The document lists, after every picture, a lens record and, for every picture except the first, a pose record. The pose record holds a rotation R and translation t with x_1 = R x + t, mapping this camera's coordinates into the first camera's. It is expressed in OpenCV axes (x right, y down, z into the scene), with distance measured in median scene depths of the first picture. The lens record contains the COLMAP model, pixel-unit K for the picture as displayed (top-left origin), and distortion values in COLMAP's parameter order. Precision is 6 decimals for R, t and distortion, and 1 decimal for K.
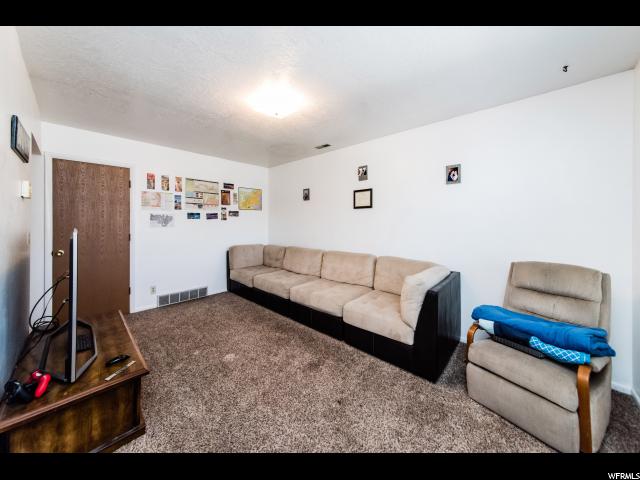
lens RADIAL K [[219.6, 0, 320.0], [0, 219.6, 240.0], [0, 0, 1]] dist [-0.000740, -0.000030]
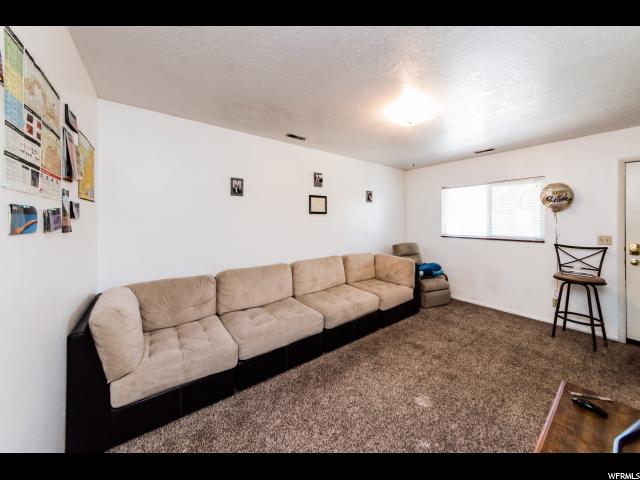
lens RADIAL K [[232.3, 0, 320.0], [0, 232.3, 240.0], [0, 0, 1]] dist [-0.000696, -0.000027]
pose [[0.195706, -0.050137, 0.979380, -0.886649], [0.106329, 0.993889, 0.029632, -0.056880], [-0.974881, 0.098337, 0.199841, 0.810382]]
